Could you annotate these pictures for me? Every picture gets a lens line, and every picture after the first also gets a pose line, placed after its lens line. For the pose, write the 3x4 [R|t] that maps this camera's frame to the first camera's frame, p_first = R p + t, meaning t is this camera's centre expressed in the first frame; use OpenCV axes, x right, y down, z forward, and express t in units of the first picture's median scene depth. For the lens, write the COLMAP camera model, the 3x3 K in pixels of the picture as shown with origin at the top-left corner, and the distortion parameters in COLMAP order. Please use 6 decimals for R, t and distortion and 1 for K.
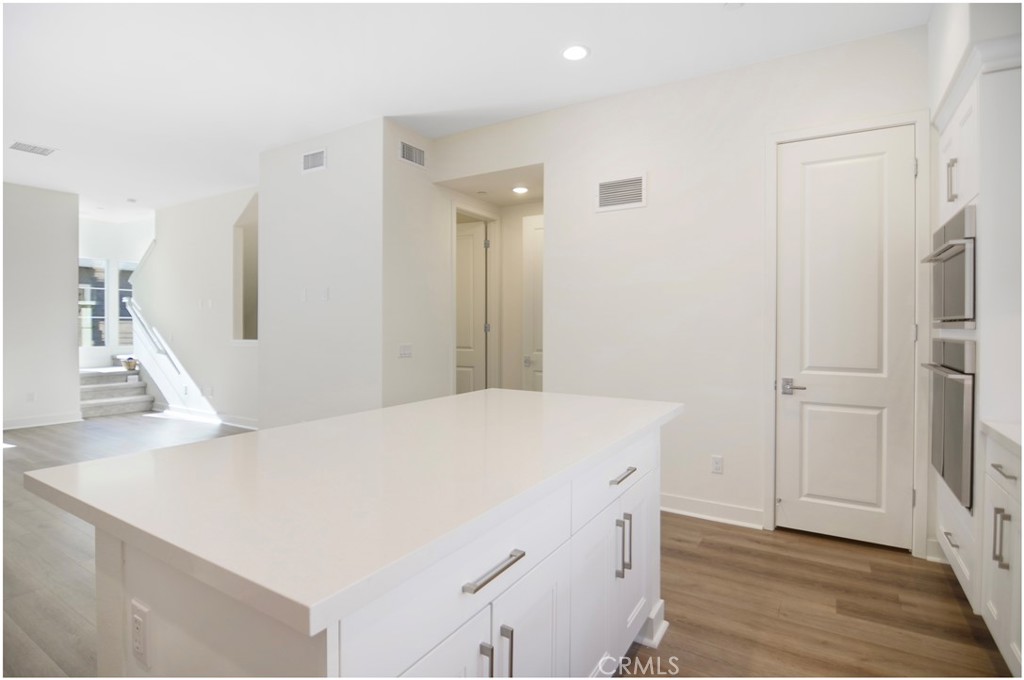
lens RADIAL K [[507.5, 0, 528.5], [0, 507.5, 329.4], [0, 0, 1]] dist [-0.007415, -0.007494]
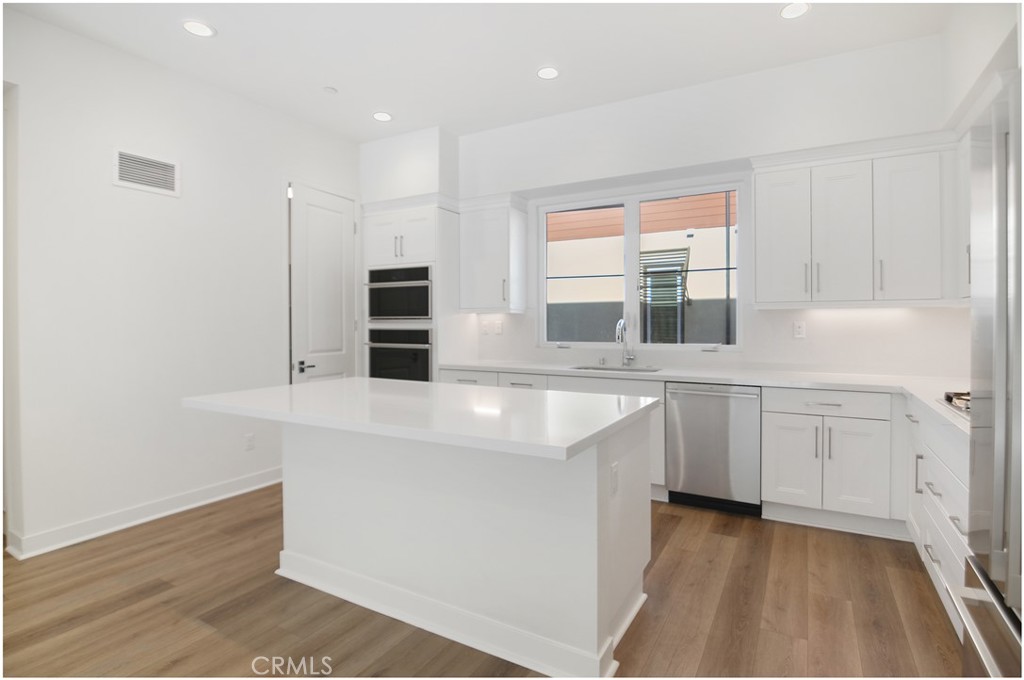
lens RADIAL K [[507.5, 0, 520.4], [0, 507.5, 325.6], [0, 0, 1]] dist [-0.007415, -0.007494]
pose [[-0.019421, -0.010998, 0.999751, -0.480222], [0.009023, 0.999897, 0.011175, -0.003793], [-0.999771, 0.009238, -0.019320, 0.246243]]
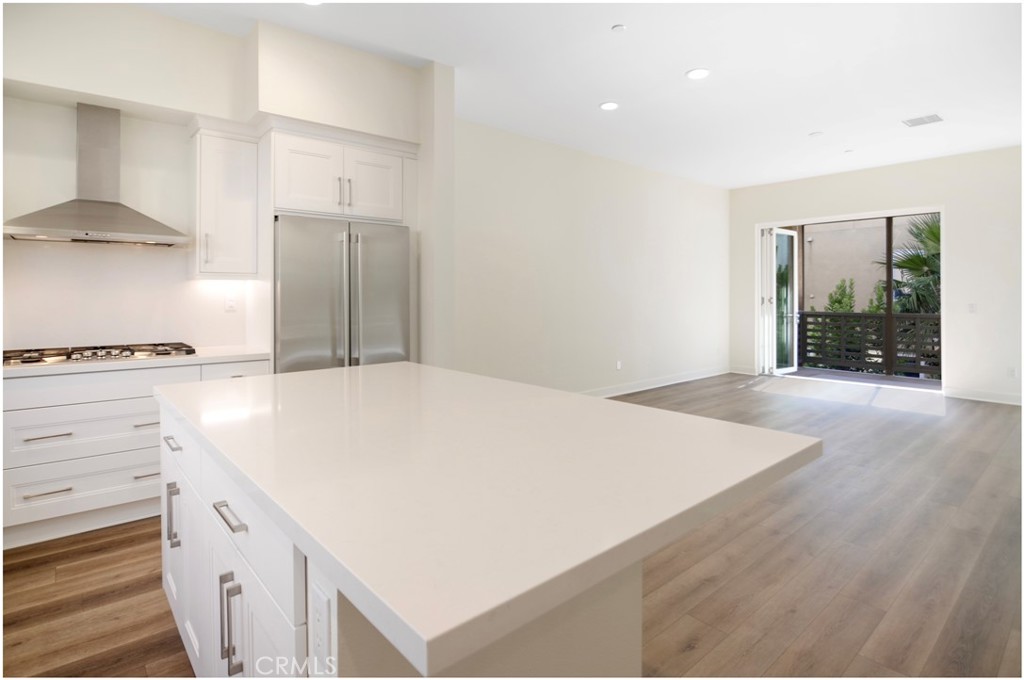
lens RADIAL K [[527.1, 0, 523.8], [0, 527.1, 293.0], [0, 0, 1]] dist [-0.011702, -0.000572]
pose [[-0.306854, -0.006656, -0.951733, 0.219603], [-0.006933, 0.999965, -0.004758, -0.000866], [0.951731, 0.005139, -0.306889, 0.474720]]
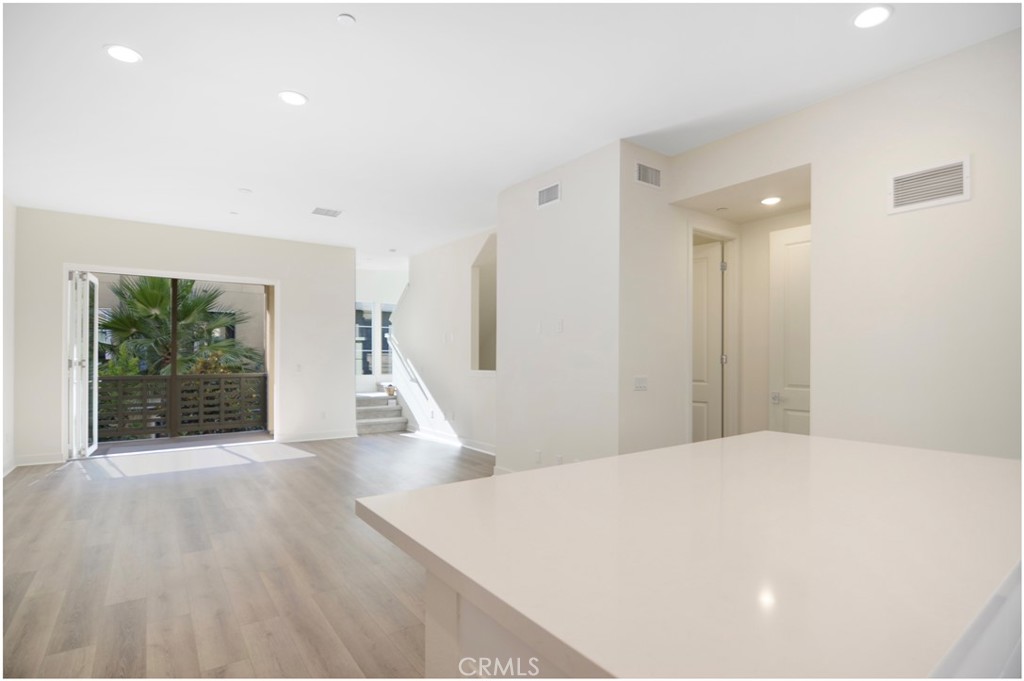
lens RADIAL K [[507.5, 0, 527.1], [0, 507.5, 356.2], [0, 0, 1]] dist [-0.007415, -0.007494]
pose [[0.925193, -0.001796, -0.379492, -0.064092], [-0.001898, 0.999954, -0.009360, 0.000283], [0.379491, 0.009380, 0.925148, 0.036333]]
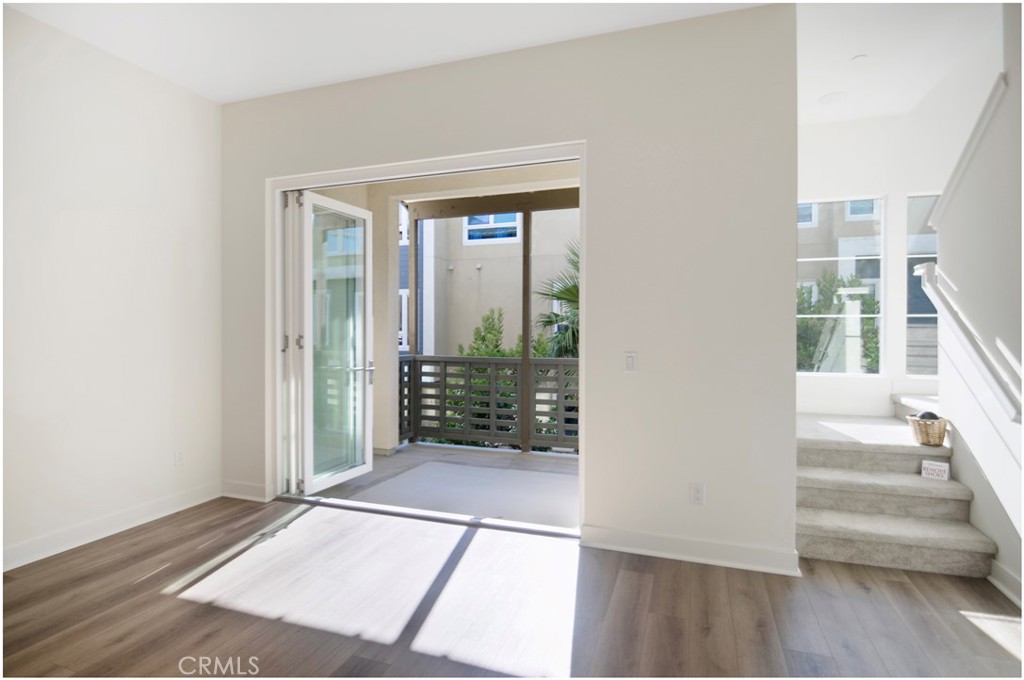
lens RADIAL K [[507.5, 0, 531.8], [0, 507.5, 335.8], [0, 0, 1]] dist [-0.007415, -0.007494]
pose [[0.223171, 0.010483, -0.974723, -0.648418], [-0.008527, 0.999925, 0.008802, -0.008209], [0.974742, 0.006347, 0.223244, 0.827284]]
